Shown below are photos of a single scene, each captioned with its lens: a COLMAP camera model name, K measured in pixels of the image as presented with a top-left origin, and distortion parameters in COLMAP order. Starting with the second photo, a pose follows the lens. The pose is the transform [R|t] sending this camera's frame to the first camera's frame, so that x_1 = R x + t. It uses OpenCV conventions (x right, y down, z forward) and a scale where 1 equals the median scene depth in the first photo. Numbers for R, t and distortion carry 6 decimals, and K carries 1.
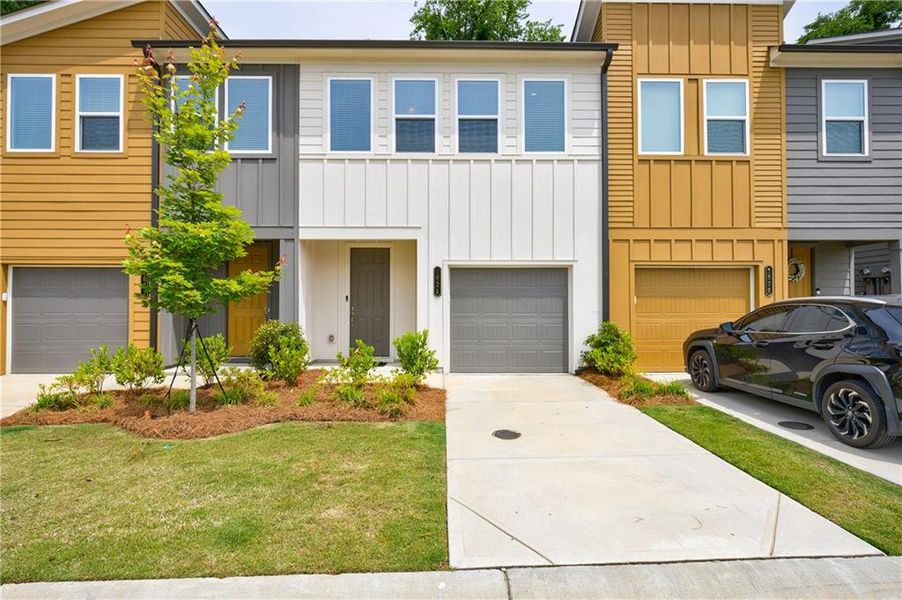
lens RADIAL K [[457.5, 0, 452.8], [0, 457.5, 298.3], [0, 0, 1]] dist [0.004146, 0.000491]
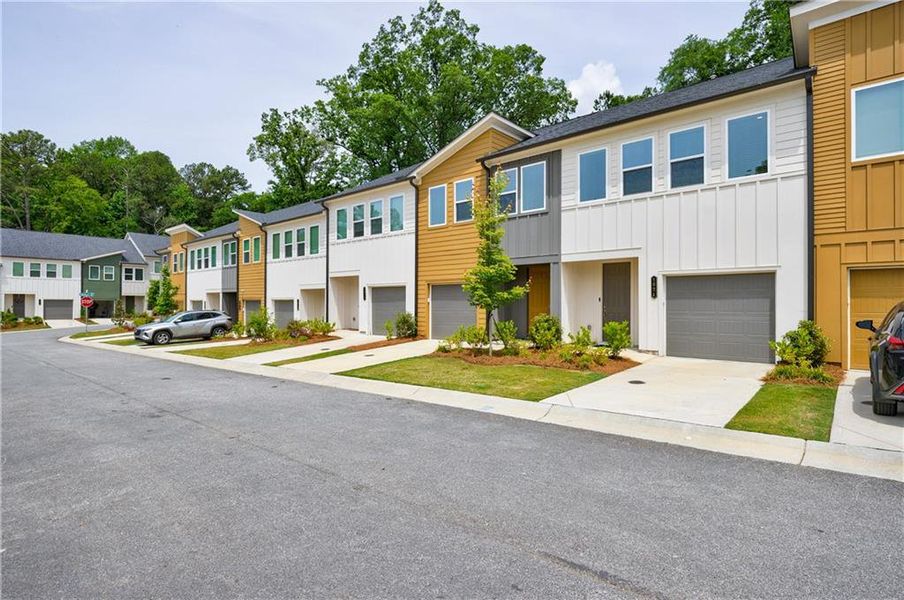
lens RADIAL K [[458.5, 0, 452.5], [0, 458.5, 301.0], [0, 0, 1]] dist [0.004146, 0.000491]
pose [[0.741726, -0.004260, -0.670689, 0.431831], [0.009951, 0.999940, 0.004653, -0.008324], [0.670629, -0.010125, 0.741724, -0.402507]]
